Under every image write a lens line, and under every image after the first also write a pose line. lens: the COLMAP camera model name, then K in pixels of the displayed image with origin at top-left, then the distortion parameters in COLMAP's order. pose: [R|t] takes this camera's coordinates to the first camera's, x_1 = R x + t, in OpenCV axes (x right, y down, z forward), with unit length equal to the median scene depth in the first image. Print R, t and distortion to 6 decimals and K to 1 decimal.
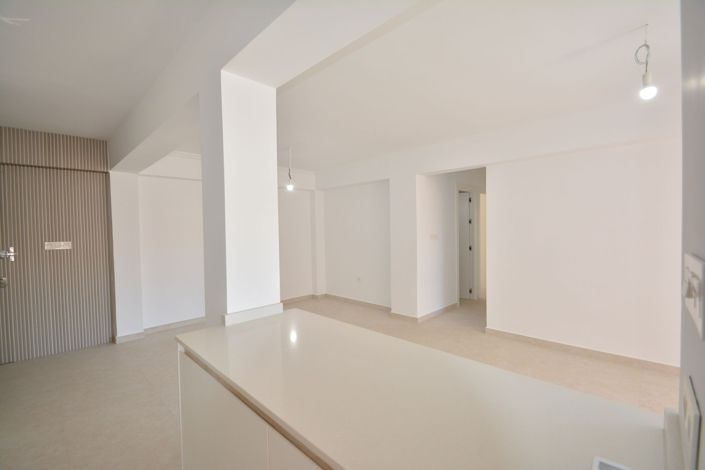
lens RADIAL K [[310.6, 0, 348.4], [0, 310.6, 236.7], [0, 0, 1]] dist [0.009480, -0.011946]
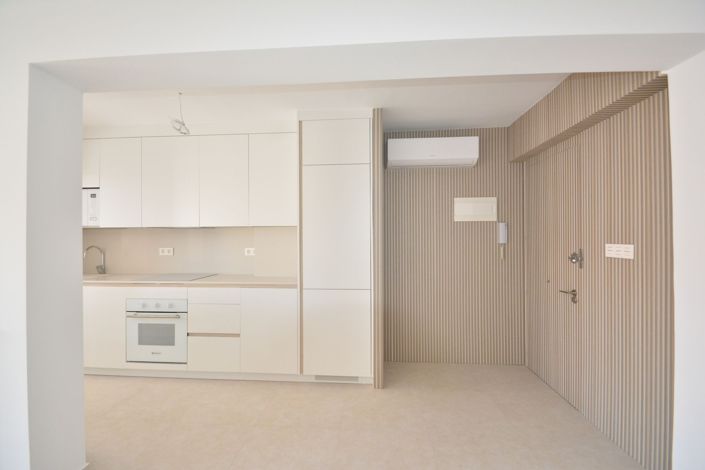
lens RADIAL K [[310.6, 0, 353.4], [0, 310.6, 235.1], [0, 0, 1]] dist [0.009480, -0.011946]
pose [[-0.746937, 0.016078, -0.664701, -0.212629], [-0.000247, 0.999701, 0.024459, -0.013069], [0.664895, 0.018433, -0.746709, 1.098408]]
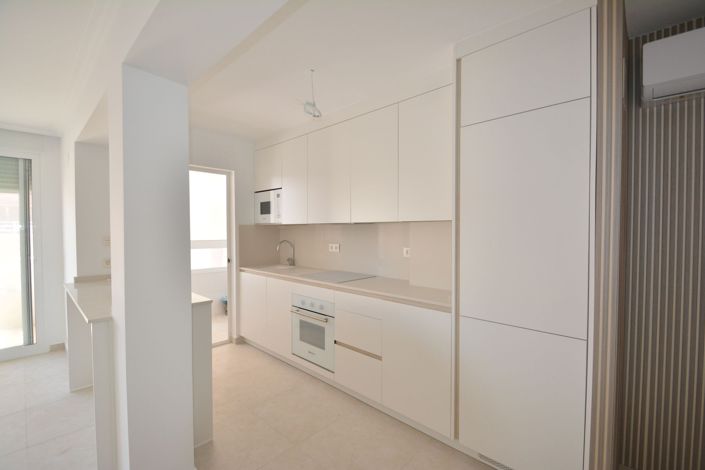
lens RADIAL K [[310.6, 0, 350.0], [0, 310.6, 236.2], [0, 0, 1]] dist [0.009480, -0.011946]
pose [[-0.999105, 0.018893, -0.037852, -0.434575], [0.017131, 0.998779, 0.046340, -0.017234], [0.038682, 0.045650, -0.998208, 0.936977]]
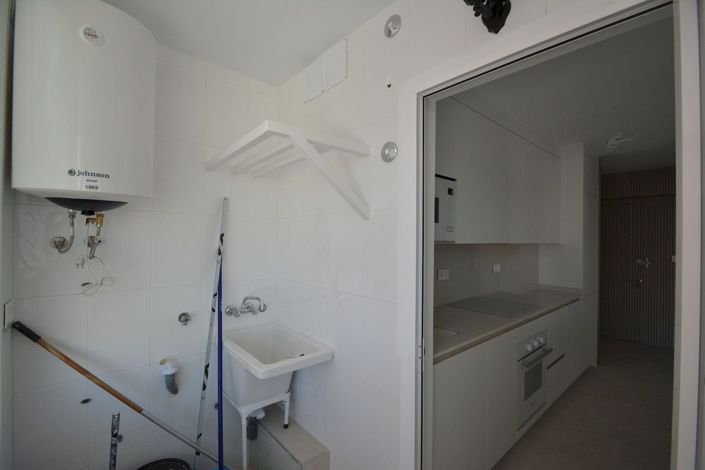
lens RADIAL K [[310.6, 0, 349.3], [0, 310.6, 237.8], [0, 0, 1]] dist [0.009480, -0.011946]
pose [[-0.058243, 0.012278, -0.998227, 0.297745], [-0.033346, 0.999342, 0.014238, -0.024814], [0.997745, 0.034116, -0.057796, -0.193476]]
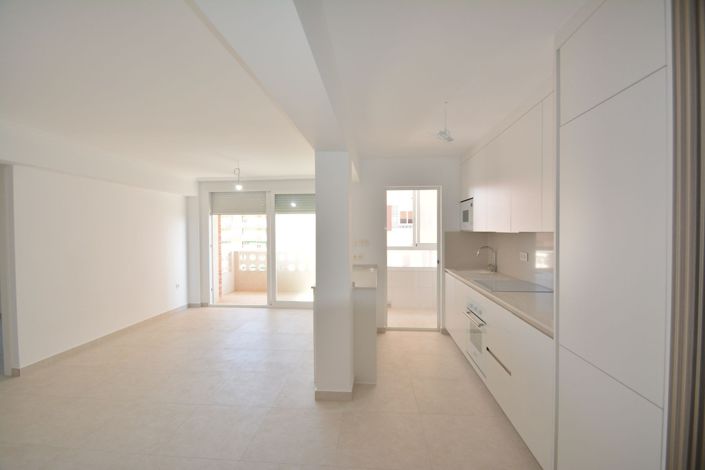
lens RADIAL K [[310.6, 0, 350.5], [0, 310.6, 235.7], [0, 0, 1]] dist [0.009480, -0.011946]
pose [[-0.654235, 0.010115, 0.756224, -0.774789], [0.036321, 0.999177, 0.018058, -0.032859], [-0.755419, 0.039281, -0.654064, 0.946196]]
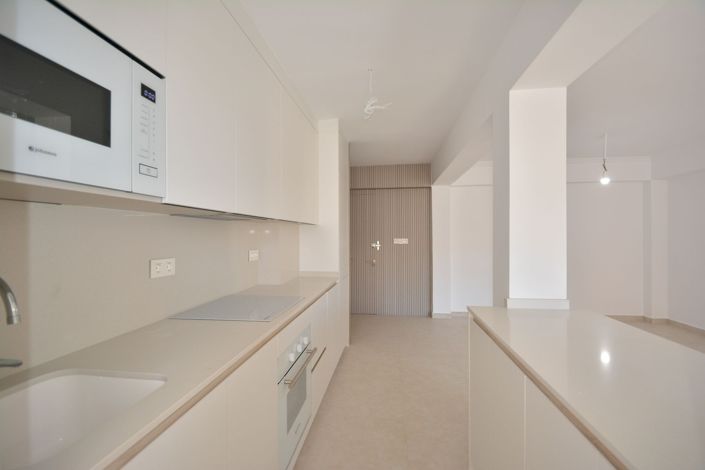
lens RADIAL K [[310.6, 0, 351.8], [0, 310.6, 237.6], [0, 0, 1]] dist [0.009480, -0.011946]
pose [[0.617805, 0.017624, -0.786134, 0.065806], [-0.025183, 0.999679, 0.002621, 0.013814], [0.785928, 0.018178, 0.618051, -0.078092]]
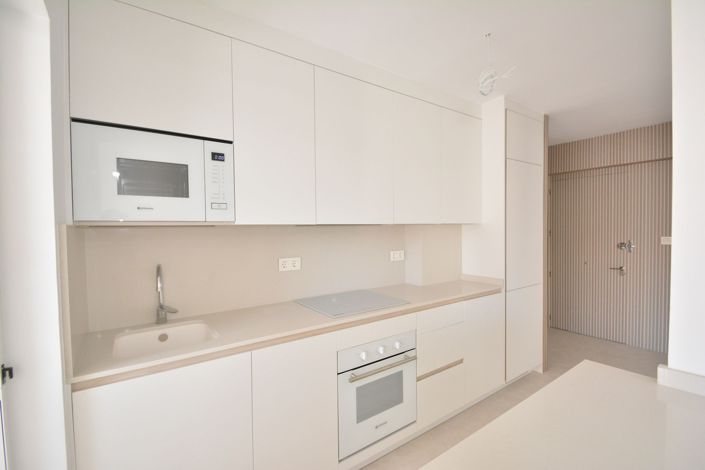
lens RADIAL K [[310.6, 0, 352.0], [0, 310.6, 237.1], [0, 0, 1]] dist [0.009480, -0.011946]
pose [[-0.157767, 0.043489, -0.986518, 0.135210], [-0.008008, 0.998941, 0.045317, -0.016533], [0.987444, 0.015049, -0.157252, 0.189366]]
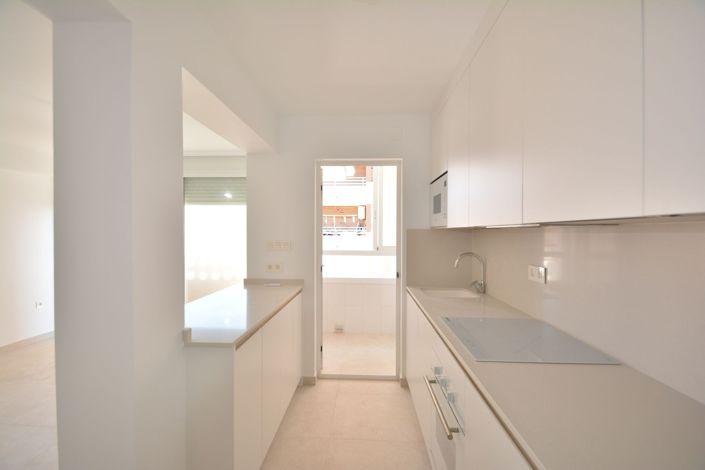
lens RADIAL K [[310.6, 0, 350.2], [0, 310.6, 234.5], [0, 0, 1]] dist [0.009480, -0.011946]
pose [[-0.682171, 0.010155, 0.731122, -0.577115], [0.026724, 0.999582, 0.011052, -0.012491], [-0.730704, 0.027077, -0.682157, 0.519533]]
